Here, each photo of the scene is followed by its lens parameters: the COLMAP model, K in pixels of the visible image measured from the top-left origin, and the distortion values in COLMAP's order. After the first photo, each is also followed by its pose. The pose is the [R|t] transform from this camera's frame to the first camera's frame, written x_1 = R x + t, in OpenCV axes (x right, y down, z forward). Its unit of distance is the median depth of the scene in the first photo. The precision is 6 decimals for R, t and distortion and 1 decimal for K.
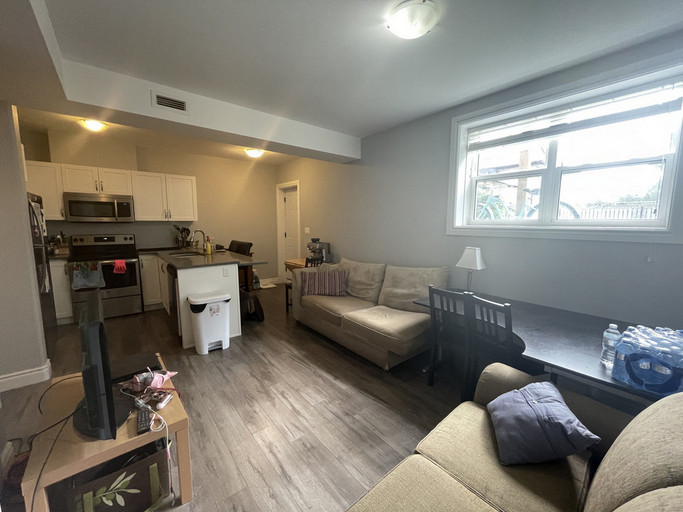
lens RADIAL K [[275.7, 0, 340.9], [0, 275.7, 255.1], [0, 0, 1]] dist [0.002737, 0.000047]
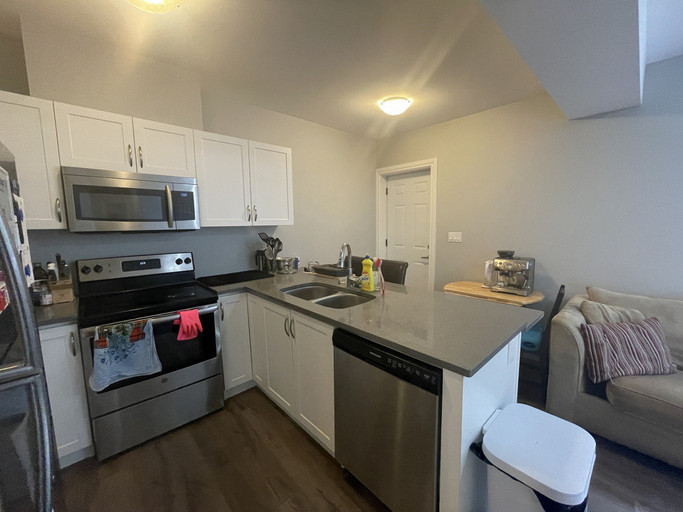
lens RADIAL K [[275.7, 0, 342.4], [0, 275.7, 256.0], [0, 0, 1]] dist [0.002737, 0.000047]
pose [[0.997962, -0.025924, 0.058299, -0.542858], [0.025919, 0.999664, 0.000844, -0.067226], [-0.058302, 0.000669, 0.998299, 0.495011]]
